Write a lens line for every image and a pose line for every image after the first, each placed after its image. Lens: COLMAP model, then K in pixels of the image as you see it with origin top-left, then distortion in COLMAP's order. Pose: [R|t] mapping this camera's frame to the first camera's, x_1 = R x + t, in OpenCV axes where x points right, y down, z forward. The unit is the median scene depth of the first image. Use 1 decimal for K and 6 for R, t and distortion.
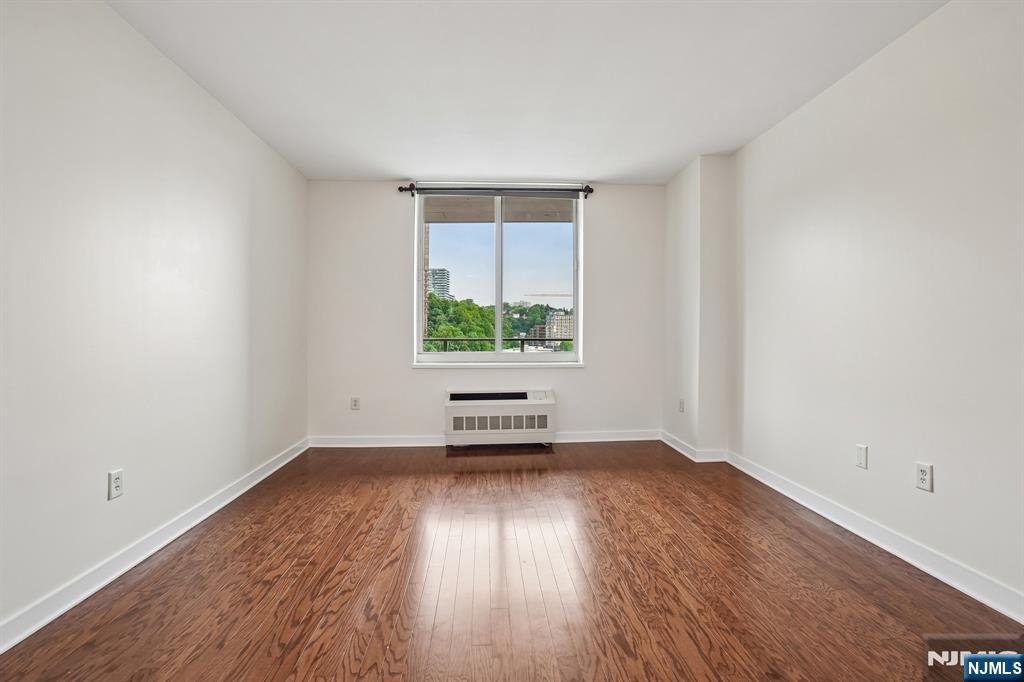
lens RADIAL K [[493.8, 0, 520.1], [0, 493.8, 351.0], [0, 0, 1]] dist [-0.060651, 0.021958]
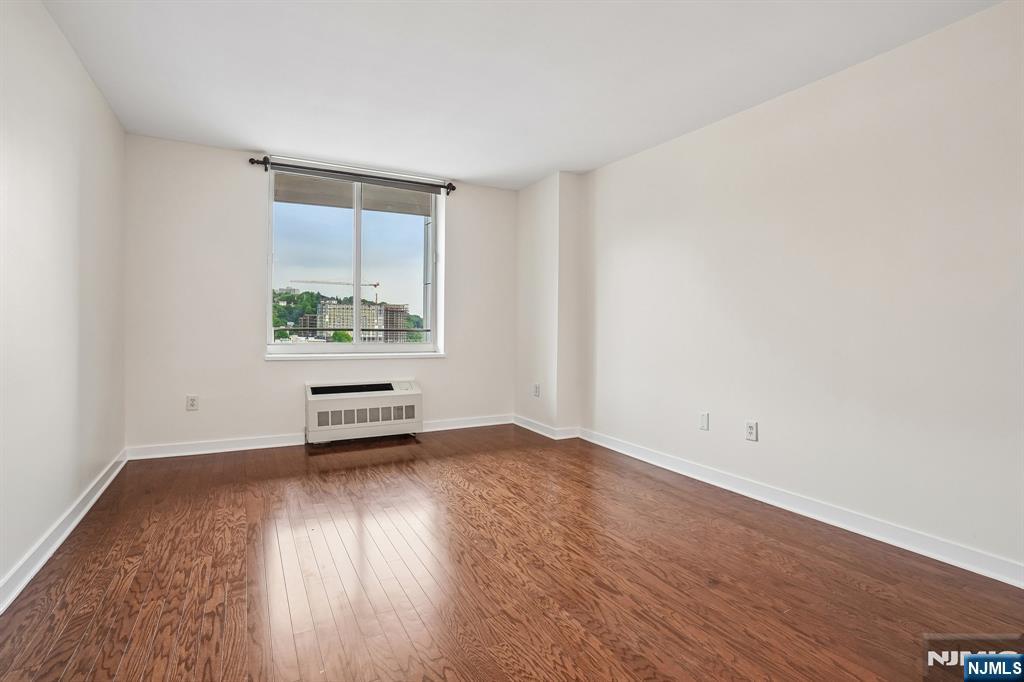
lens RADIAL K [[493.8, 0, 516.3], [0, 493.8, 333.3], [0, 0, 1]] dist [-0.060651, 0.021958]
pose [[0.904912, 0.005334, 0.425566, -0.190134], [0.002022, 0.999856, -0.016832, 0.000212], [-0.425595, 0.016092, 0.904771, -0.000267]]
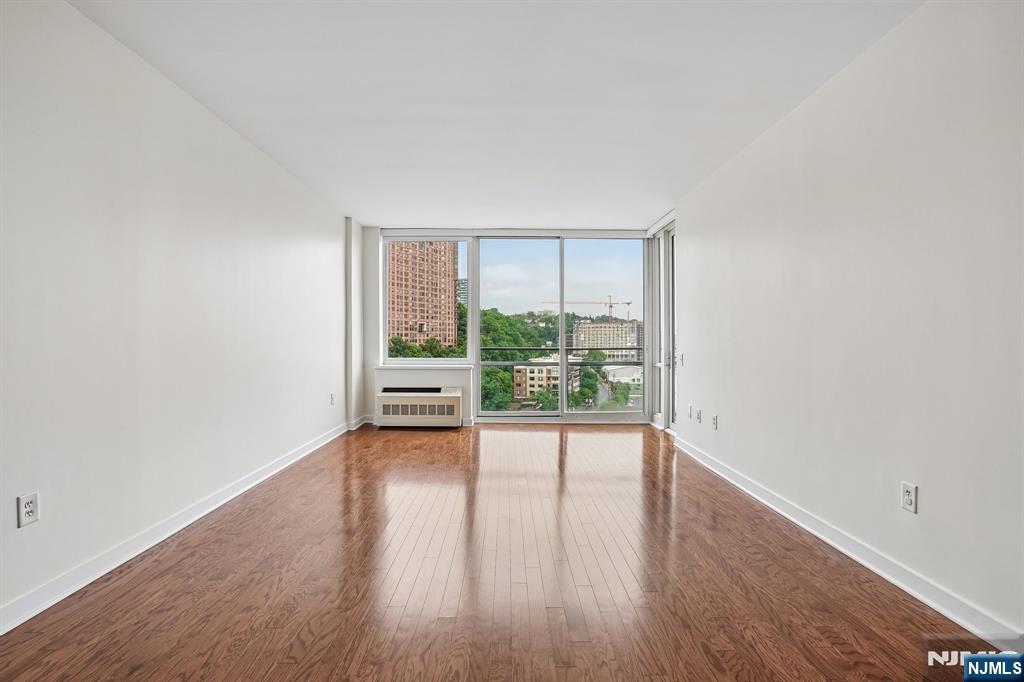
lens RADIAL K [[493.8, 0, 516.8], [0, 493.8, 339.5], [0, 0, 1]] dist [-0.060651, 0.021958]
pose [[0.998183, -0.007045, -0.059847, 0.308601], [0.004595, 0.999150, -0.040976, 0.012449], [0.060085, 0.040627, 0.997366, -0.312244]]
